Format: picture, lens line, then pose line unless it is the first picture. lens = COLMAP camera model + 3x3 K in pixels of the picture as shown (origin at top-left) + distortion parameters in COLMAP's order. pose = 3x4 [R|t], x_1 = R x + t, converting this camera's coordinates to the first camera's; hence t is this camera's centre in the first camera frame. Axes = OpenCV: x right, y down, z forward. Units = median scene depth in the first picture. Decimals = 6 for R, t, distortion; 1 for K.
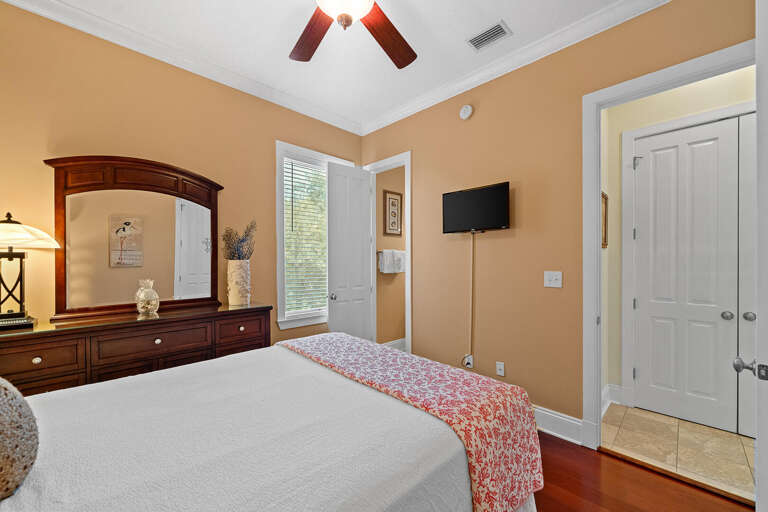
lens RADIAL K [[304.9, 0, 386.5], [0, 304.9, 260.5], [0, 0, 1]] dist [-0.003184, -0.000272]
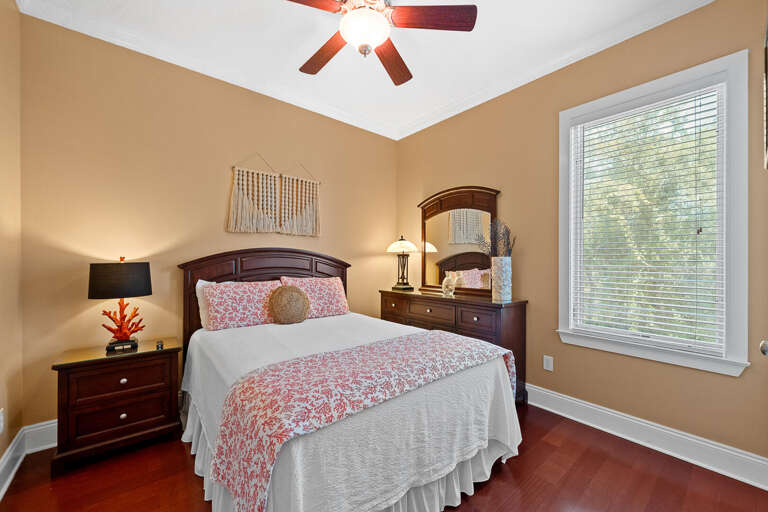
lens RADIAL K [[304.9, 0, 386.6], [0, 304.9, 256.9], [0, 0, 1]] dist [-0.003184, -0.000272]
pose [[-0.084299, -0.011537, -0.996374, 0.786414], [-0.004773, 0.999926, -0.011174, 0.016393], [0.996429, 0.003814, -0.084348, 0.934110]]
